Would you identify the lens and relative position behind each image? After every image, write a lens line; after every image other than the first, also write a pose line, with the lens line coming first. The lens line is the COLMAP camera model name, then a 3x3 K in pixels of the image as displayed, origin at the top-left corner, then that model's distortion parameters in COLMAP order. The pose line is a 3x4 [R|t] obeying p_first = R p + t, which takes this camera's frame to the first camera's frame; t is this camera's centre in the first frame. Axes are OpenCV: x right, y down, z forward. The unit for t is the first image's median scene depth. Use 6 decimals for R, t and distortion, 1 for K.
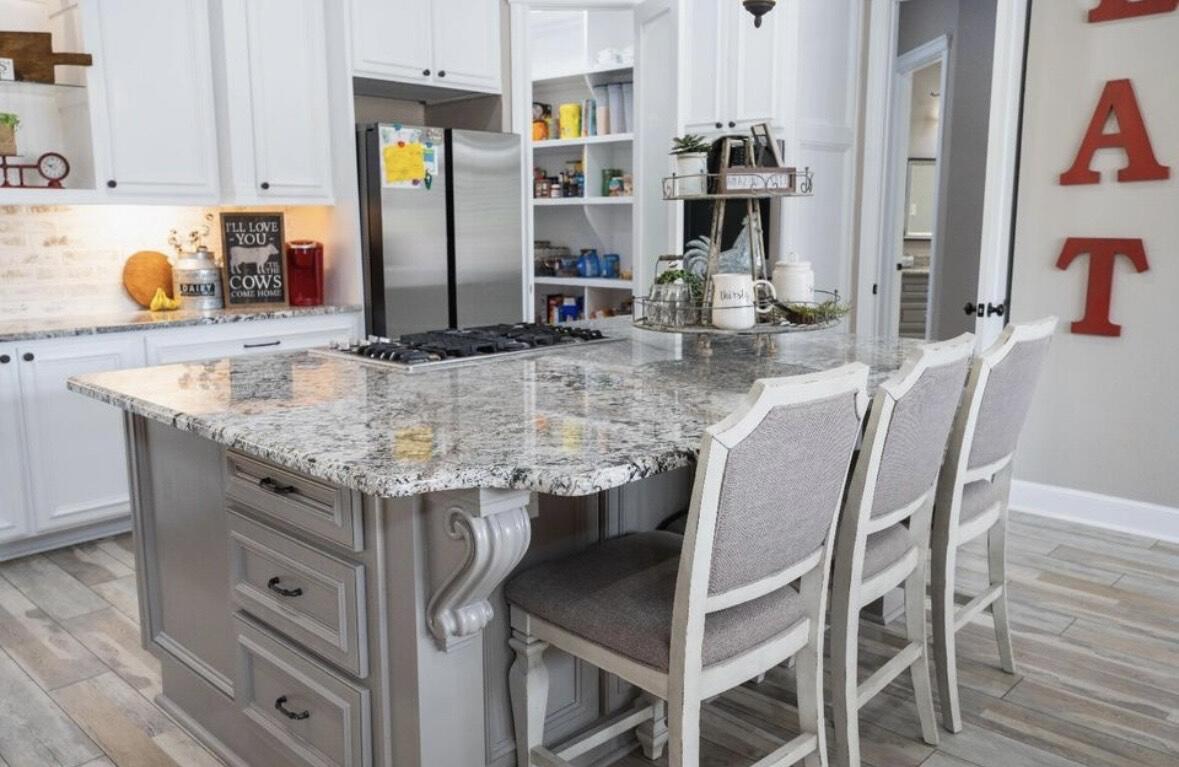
lens RADIAL K [[927.2, 0, 589.4], [0, 927.2, 381.7], [0, 0, 1]] dist [-0.006821, 0.025171]
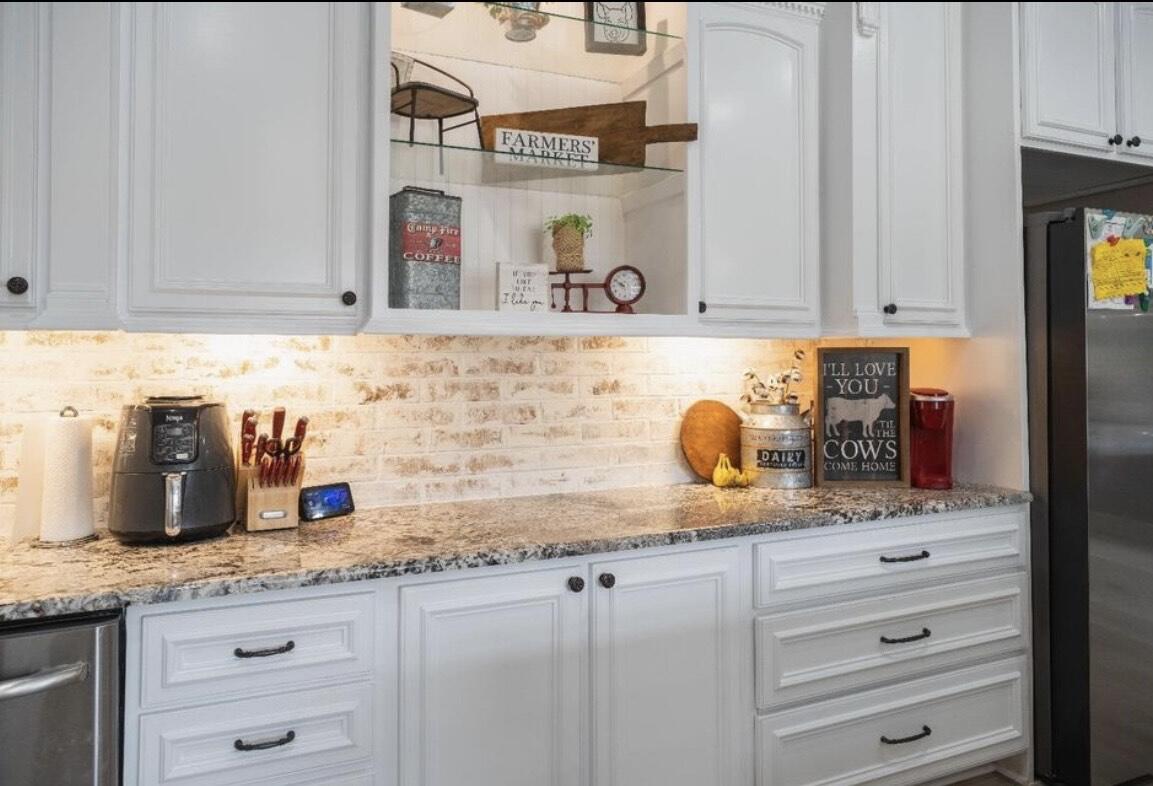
lens RADIAL K [[804.4, 0, 580.8], [0, 804.4, 351.9], [0, 0, 1]] dist [0.002342, 0.000438]
pose [[0.925651, -0.002251, -0.378373, -0.334282], [-0.066776, 0.983315, -0.169210, -0.066098], [0.372441, 0.181896, 0.910056, 0.386760]]
